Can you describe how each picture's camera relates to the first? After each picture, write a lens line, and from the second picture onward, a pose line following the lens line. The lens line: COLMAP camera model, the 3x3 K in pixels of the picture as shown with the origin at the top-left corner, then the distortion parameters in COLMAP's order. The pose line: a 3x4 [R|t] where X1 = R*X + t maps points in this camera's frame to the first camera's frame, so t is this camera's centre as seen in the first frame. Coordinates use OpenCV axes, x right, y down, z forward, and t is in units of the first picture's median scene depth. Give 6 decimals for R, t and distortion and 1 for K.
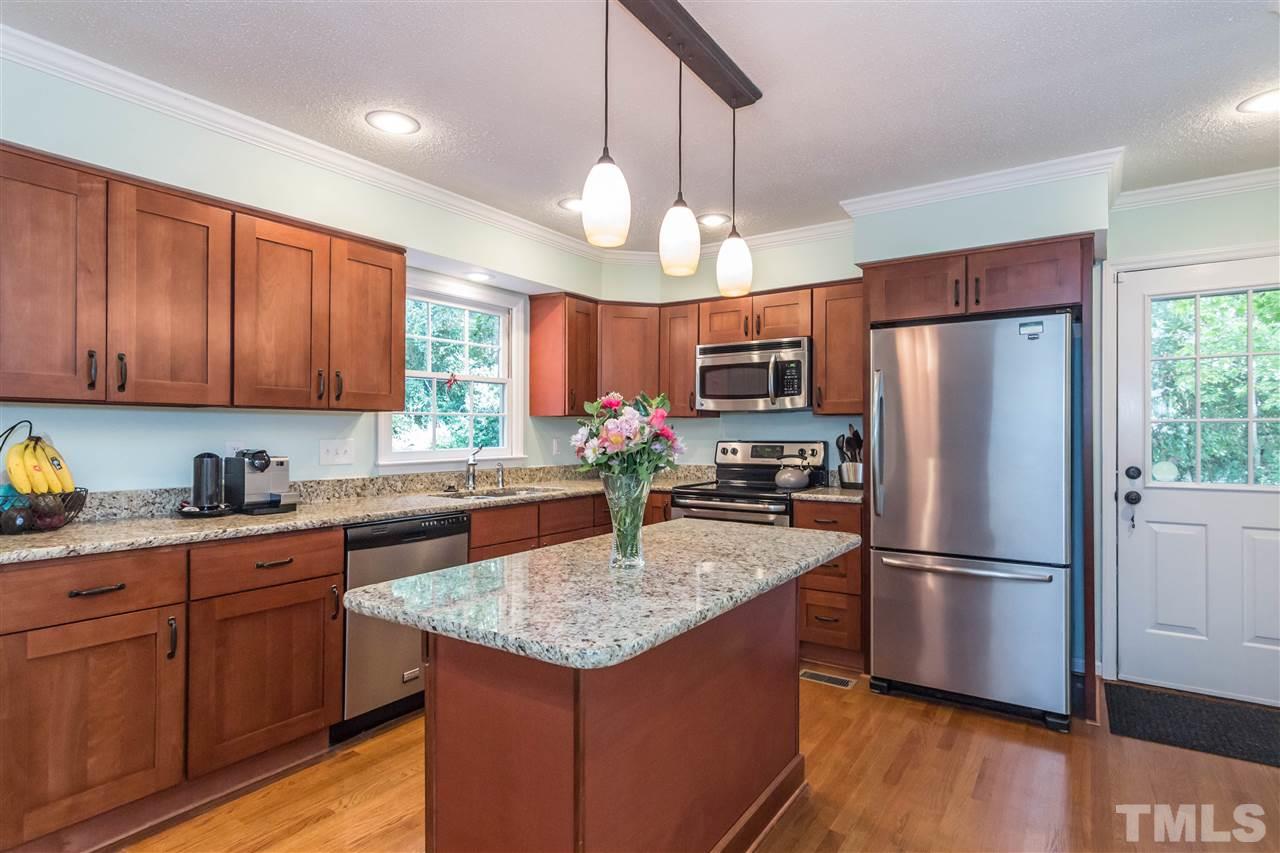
lens RADIAL K [[662.4, 0, 636.4], [0, 662.4, 431.9], [0, 0, 1]] dist [0.002858, -0.000012]
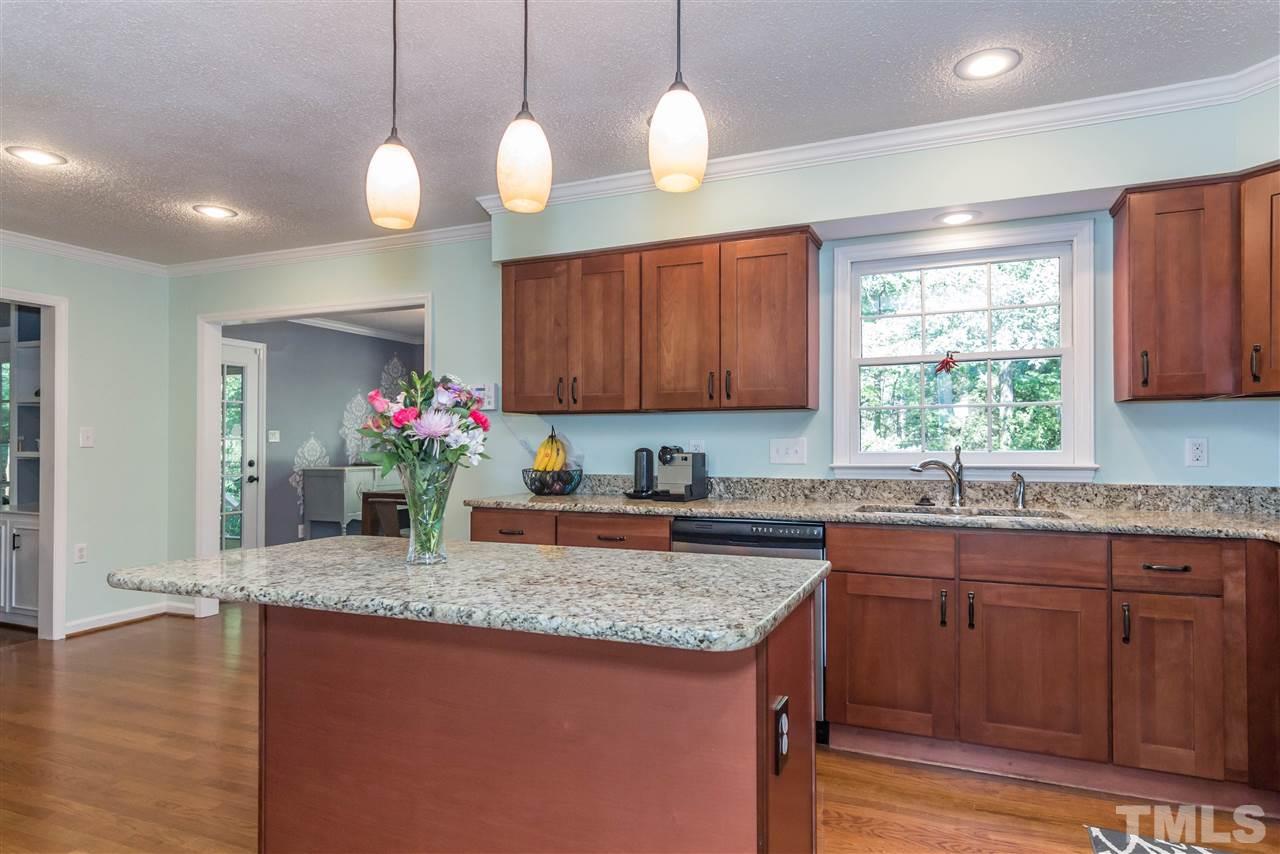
lens RADIAL K [[683.5, 0, 657.2], [0, 683.5, 433.4], [0, 0, 1]] dist [-0.000094, -0.000007]
pose [[0.226544, -0.017531, -0.973843, 0.498077], [0.001733, 0.999844, -0.017596, 0.021644], [0.973999, 0.002299, 0.226539, 0.586177]]
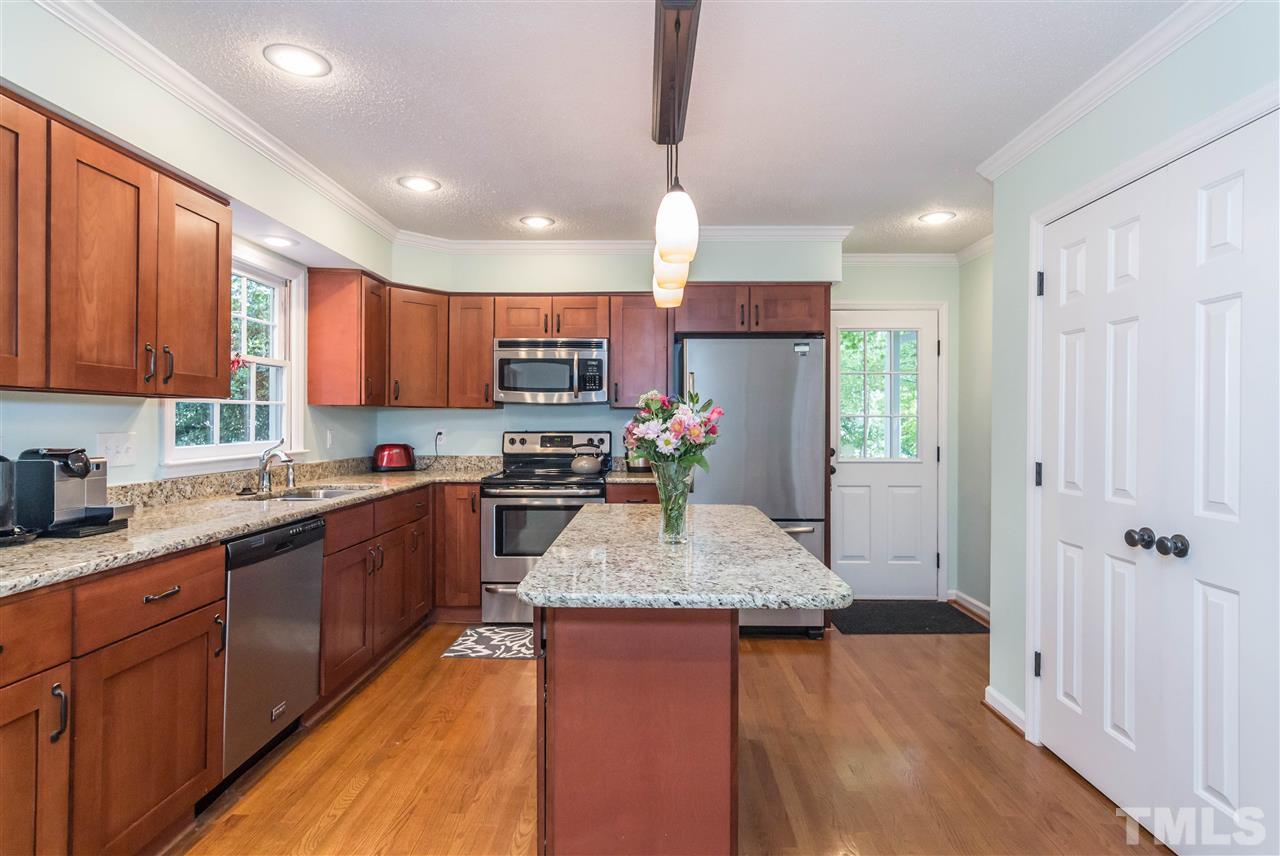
lens RADIAL K [[658.1, 0, 631.5], [0, 658.1, 424.6], [0, 0, 1]] dist [0.002293, 0.000426]
pose [[0.841718, -0.001005, 0.539916, -0.366274], [-0.001698, 0.999988, 0.004509, -0.003246], [-0.539914, -0.004712, 0.841707, 0.043449]]
